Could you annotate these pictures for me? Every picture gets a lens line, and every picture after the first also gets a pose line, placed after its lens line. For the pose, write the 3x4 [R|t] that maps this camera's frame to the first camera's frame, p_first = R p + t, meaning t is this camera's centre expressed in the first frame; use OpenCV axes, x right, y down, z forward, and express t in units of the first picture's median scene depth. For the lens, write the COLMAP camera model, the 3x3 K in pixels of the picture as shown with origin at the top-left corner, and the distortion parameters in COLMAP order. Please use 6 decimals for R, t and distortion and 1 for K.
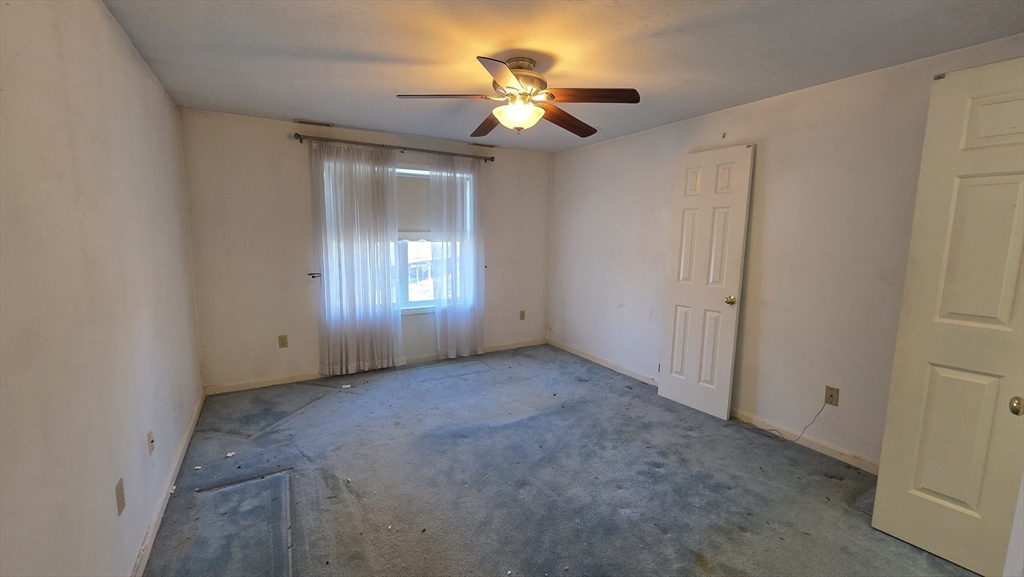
lens RADIAL K [[418.8, 0, 507.7], [0, 418.8, 287.4], [0, 0, 1]] dist [0.004689, 0.000264]
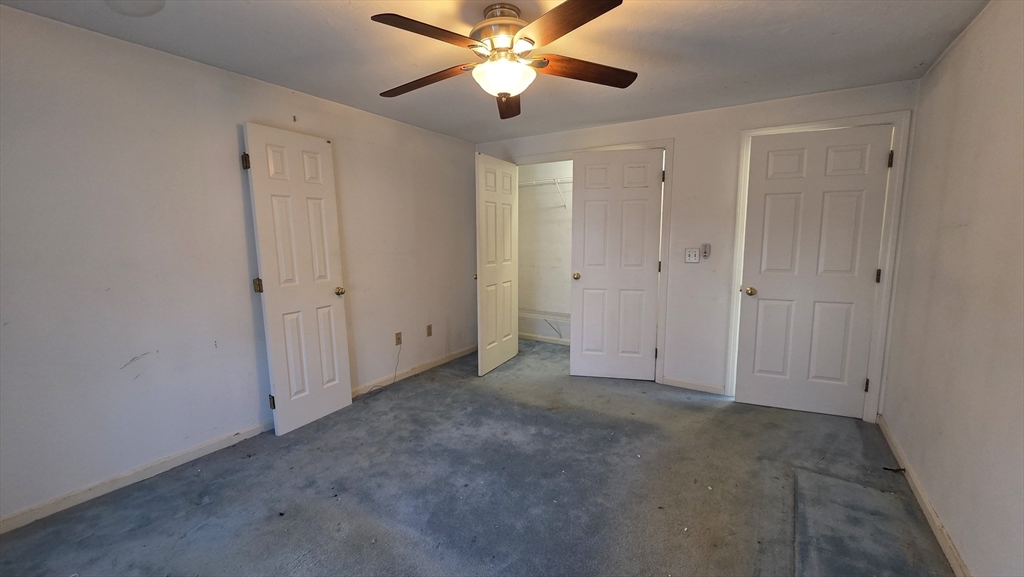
lens RADIAL K [[418.8, 0, 507.7], [0, 418.8, 287.4], [0, 0, 1]] dist [0.004689, 0.000264]
pose [[-0.437576, -0.124983, 0.890453, -0.603867], [0.121376, 0.973019, 0.196218, -0.138598], [-0.890952, 0.193940, -0.410600, 1.130031]]
